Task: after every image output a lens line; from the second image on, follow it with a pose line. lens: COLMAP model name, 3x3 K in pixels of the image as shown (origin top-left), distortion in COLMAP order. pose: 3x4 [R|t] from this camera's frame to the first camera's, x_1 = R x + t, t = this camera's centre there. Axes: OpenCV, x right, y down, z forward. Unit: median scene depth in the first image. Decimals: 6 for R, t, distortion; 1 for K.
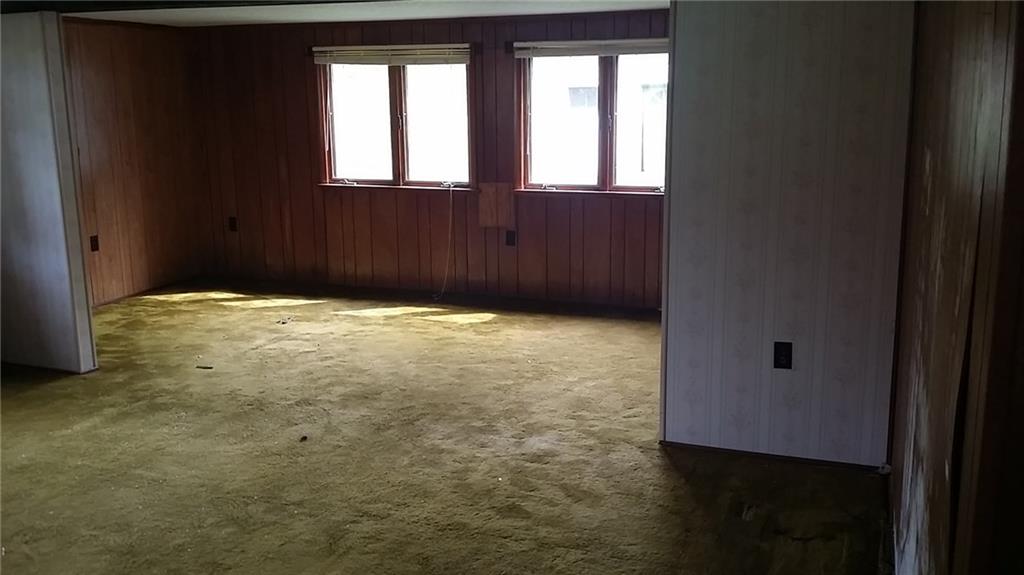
lens RADIAL K [[958.5, 0, 512.0], [0, 958.5, 287.5], [0, 0, 1]] dist [0.105045, -0.277850]
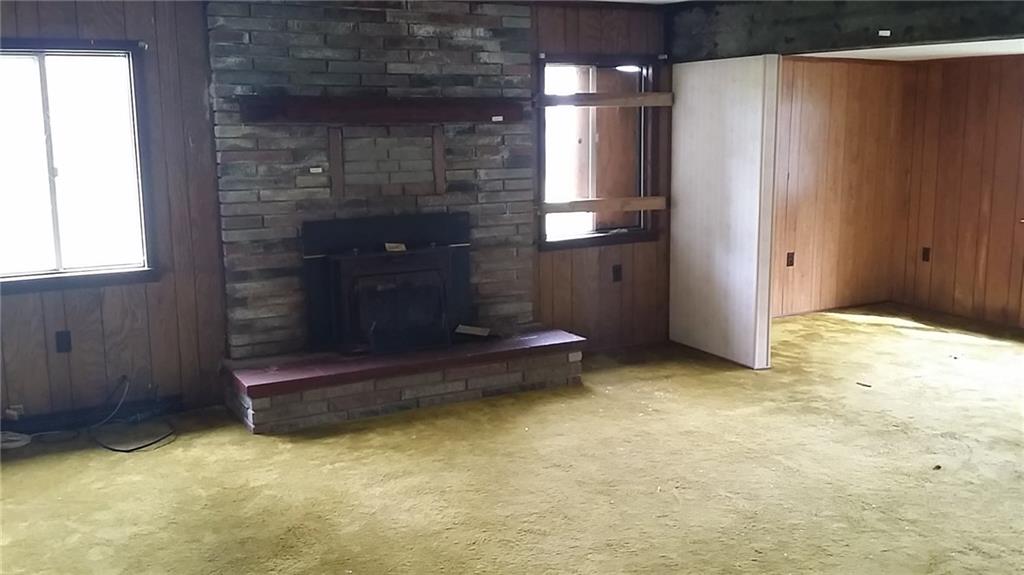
lens RADIAL K [[958.5, 0, 512.0], [0, 958.5, 287.5], [0, 0, 1]] dist [0.105045, -0.277850]
pose [[0.751434, 0.120940, -0.648630, 0.074579], [-0.138626, 0.990054, 0.024002, 0.006120], [0.645082, 0.071881, 0.760725, -0.067192]]
